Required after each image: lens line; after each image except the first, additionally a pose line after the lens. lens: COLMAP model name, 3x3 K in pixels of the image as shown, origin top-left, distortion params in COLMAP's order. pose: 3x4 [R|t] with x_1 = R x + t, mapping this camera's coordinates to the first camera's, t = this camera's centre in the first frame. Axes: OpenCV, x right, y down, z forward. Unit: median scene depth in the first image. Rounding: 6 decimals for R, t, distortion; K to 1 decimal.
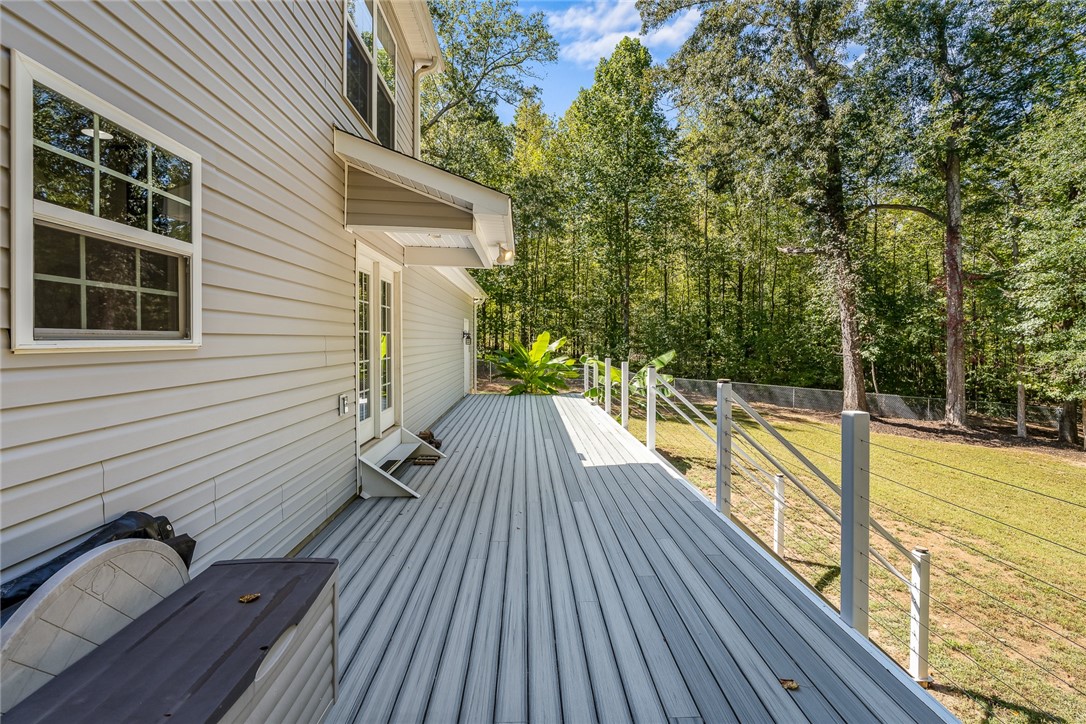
lens RADIAL K [[491.6, 0, 542.7], [0, 491.6, 343.0], [0, 0, 1]] dist [-0.000993, 0.000126]
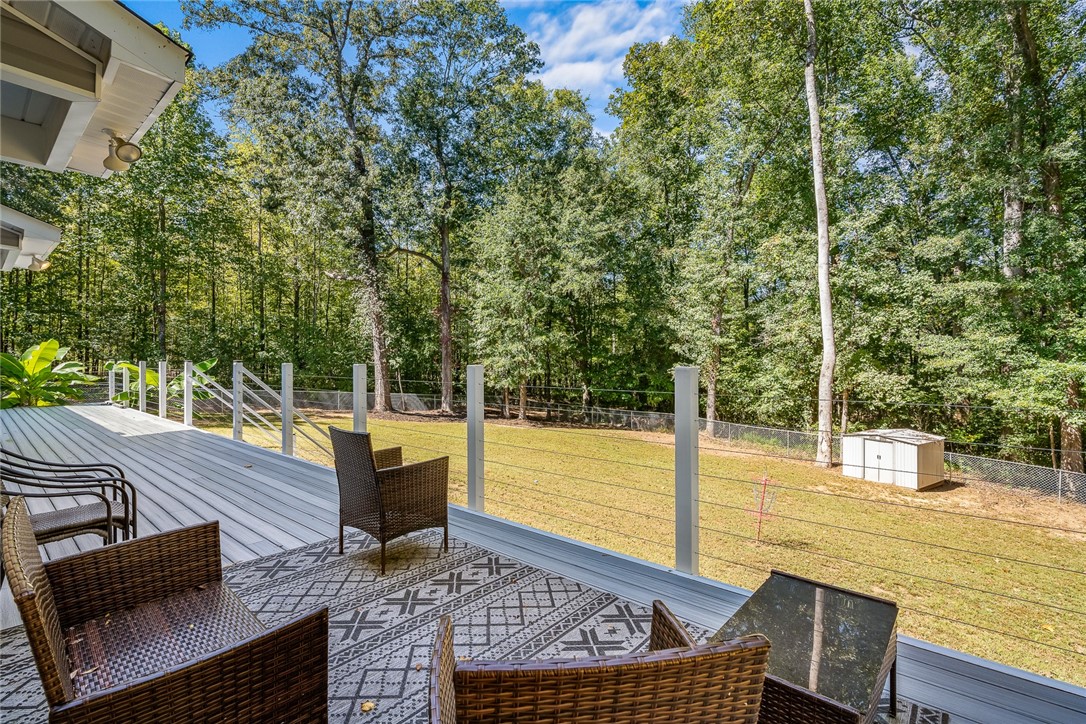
lens RADIAL K [[495.6, 0, 546.6], [0, 495.6, 353.9], [0, 0, 1]] dist [-0.002311, 0.000564]
pose [[0.673998, 0.002211, 0.738730, -0.033725], [0.008114, 0.999913, -0.010395, 0.014934], [-0.738689, 0.013000, 0.673921, -0.180456]]
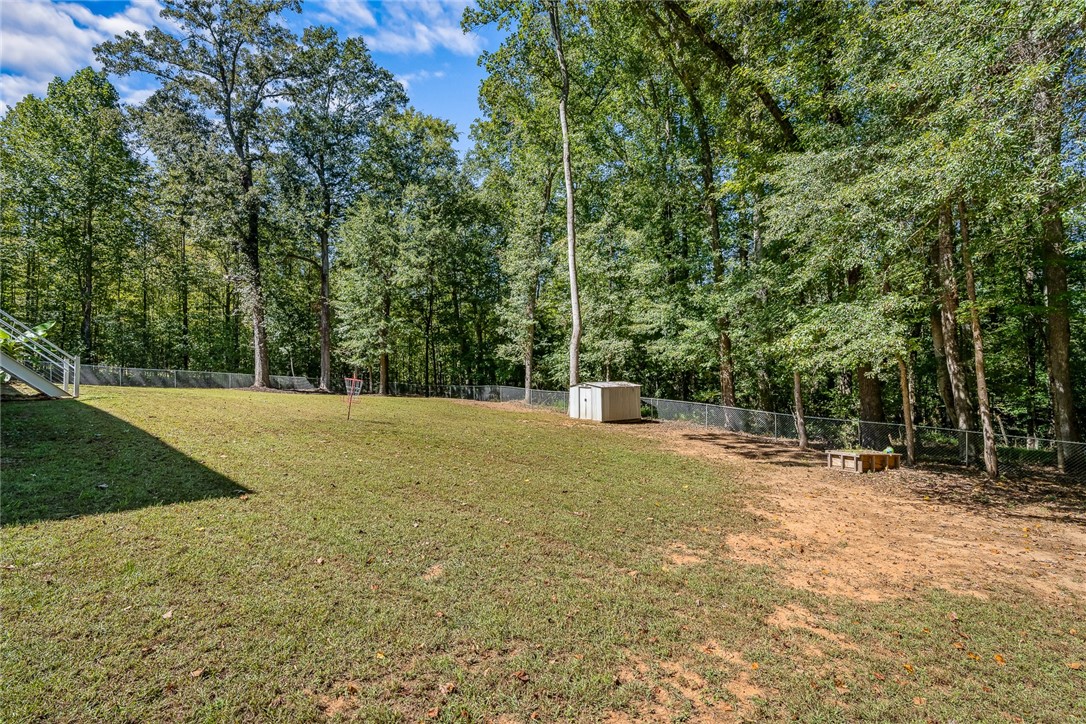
lens RADIAL K [[495.6, 0, 546.6], [0, 495.6, 353.9], [0, 0, 1]] dist [-0.002311, 0.000564]
pose [[0.679686, 0.016703, 0.733313, 0.091889], [0.020115, 0.998940, -0.041397, 0.119675], [-0.733227, 0.042888, 0.678630, -0.677294]]
